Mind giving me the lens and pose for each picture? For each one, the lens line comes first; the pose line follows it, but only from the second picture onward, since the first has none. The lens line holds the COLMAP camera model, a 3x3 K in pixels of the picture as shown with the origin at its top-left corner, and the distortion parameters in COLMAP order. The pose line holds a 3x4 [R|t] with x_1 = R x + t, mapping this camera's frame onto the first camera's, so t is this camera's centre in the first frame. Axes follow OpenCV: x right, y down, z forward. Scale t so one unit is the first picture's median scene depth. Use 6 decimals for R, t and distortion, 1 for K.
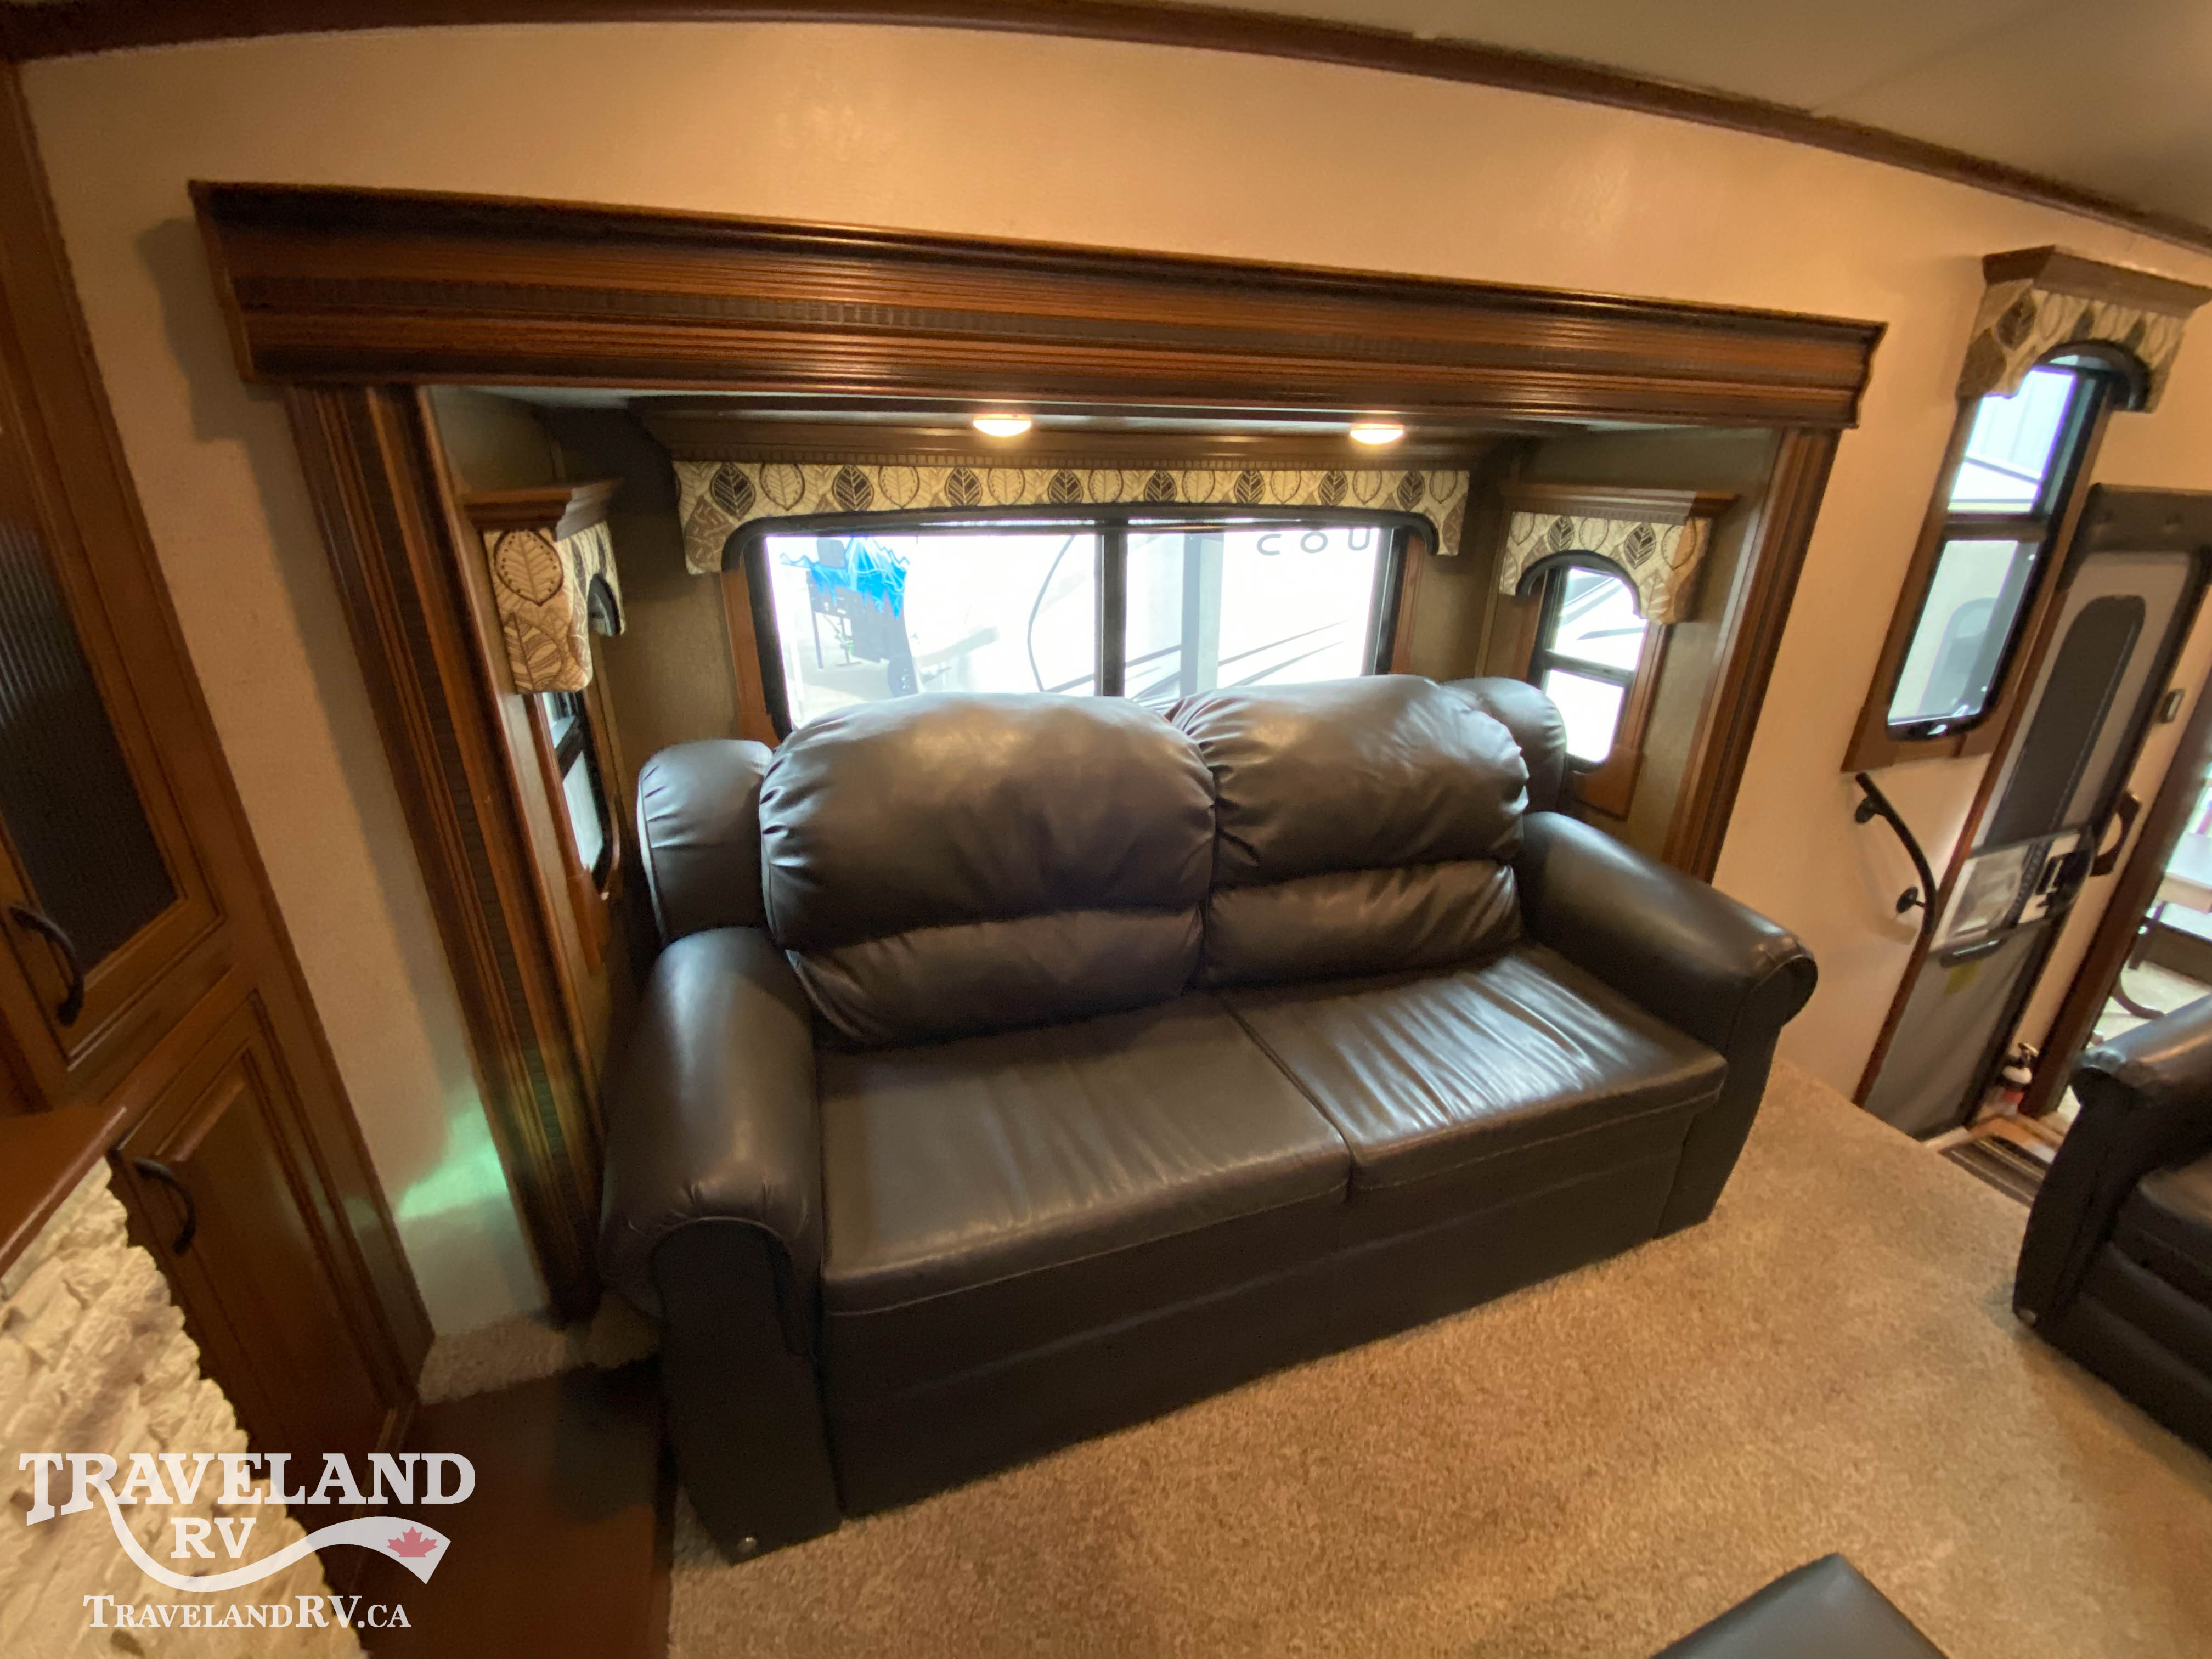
lens RADIAL K [[892.5, 0, 1100.8], [0, 892.5, 829.8], [0, 0, 1]] dist [0.020645, -0.020598]
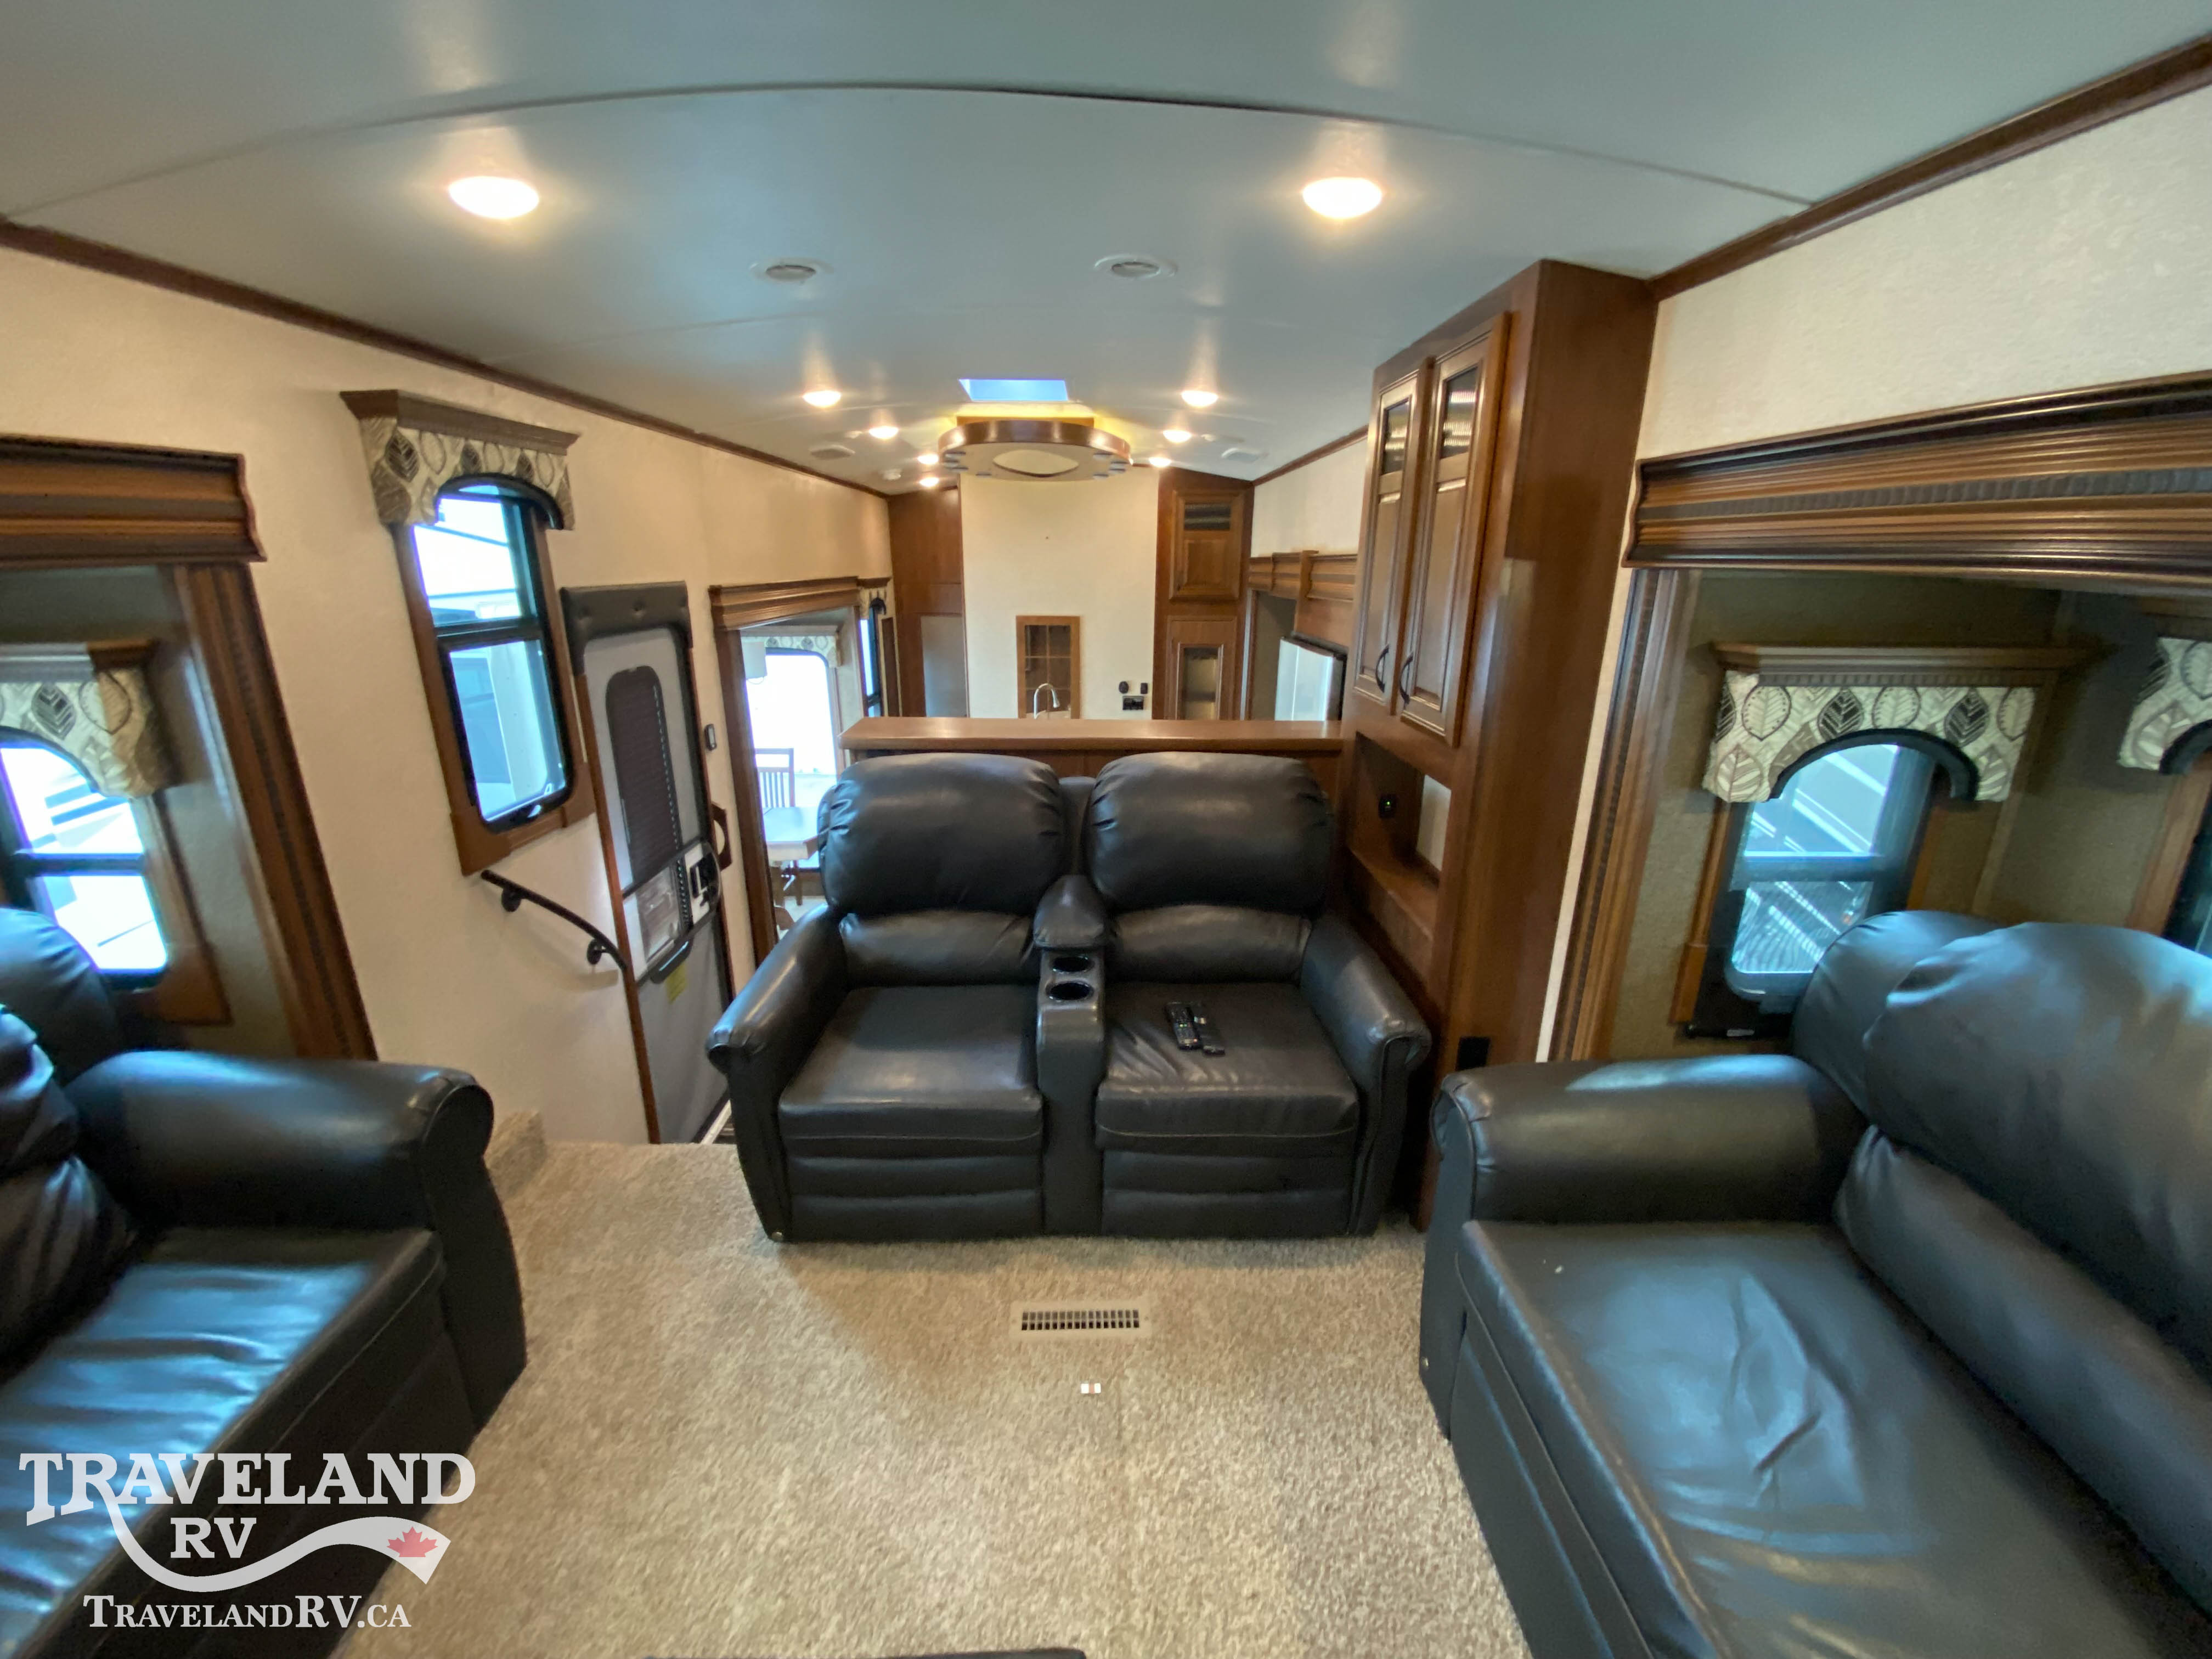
lens RADIAL K [[892.5, 0, 1100.8], [0, 892.5, 829.8], [0, 0, 1]] dist [0.020645, -0.020598]
pose [[0.334261, -0.287273, 0.897632, 0.184267], [0.360254, 0.919036, 0.159971, -0.017496], [-0.870912, 0.269903, 0.410689, -0.071438]]
